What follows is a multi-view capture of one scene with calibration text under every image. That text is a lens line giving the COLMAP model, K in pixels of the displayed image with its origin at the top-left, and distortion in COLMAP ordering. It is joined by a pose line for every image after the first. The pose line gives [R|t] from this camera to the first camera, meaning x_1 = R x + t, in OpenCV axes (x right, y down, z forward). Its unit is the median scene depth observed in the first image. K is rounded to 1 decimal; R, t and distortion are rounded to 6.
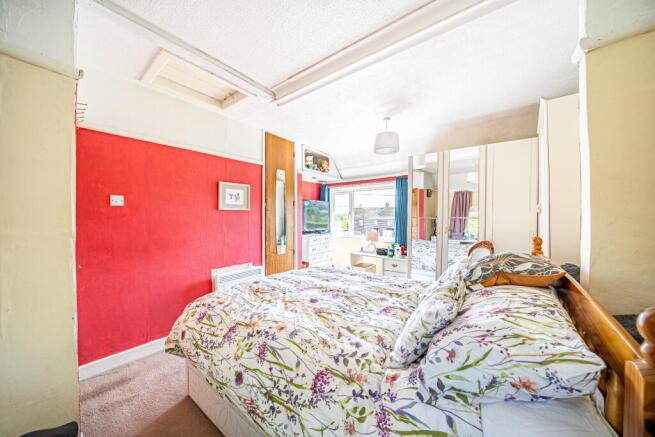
lens RADIAL K [[225.8, 0, 323.7], [0, 225.8, 215.6], [0, 0, 1]] dist [-0.019980, 0.000168]
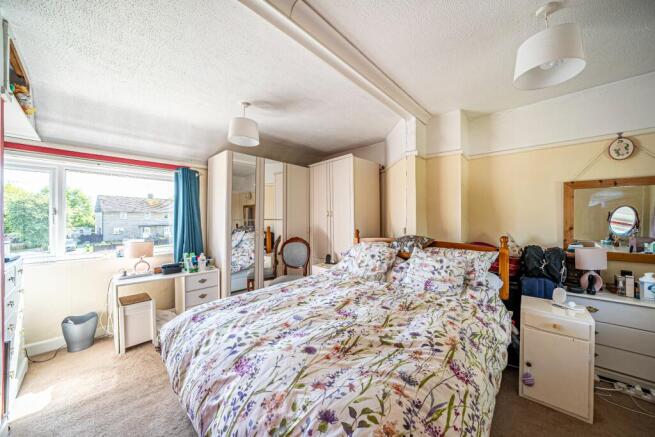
lens RADIAL K [[225.8, 0, 328.5], [0, 225.8, 218.2], [0, 0, 1]] dist [-0.019980, 0.000168]
pose [[0.086393, -0.001549, 0.996260, -0.709954], [-0.003727, 0.999991, 0.001878, -0.001684], [-0.996254, -0.003876, 0.086387, 0.813042]]
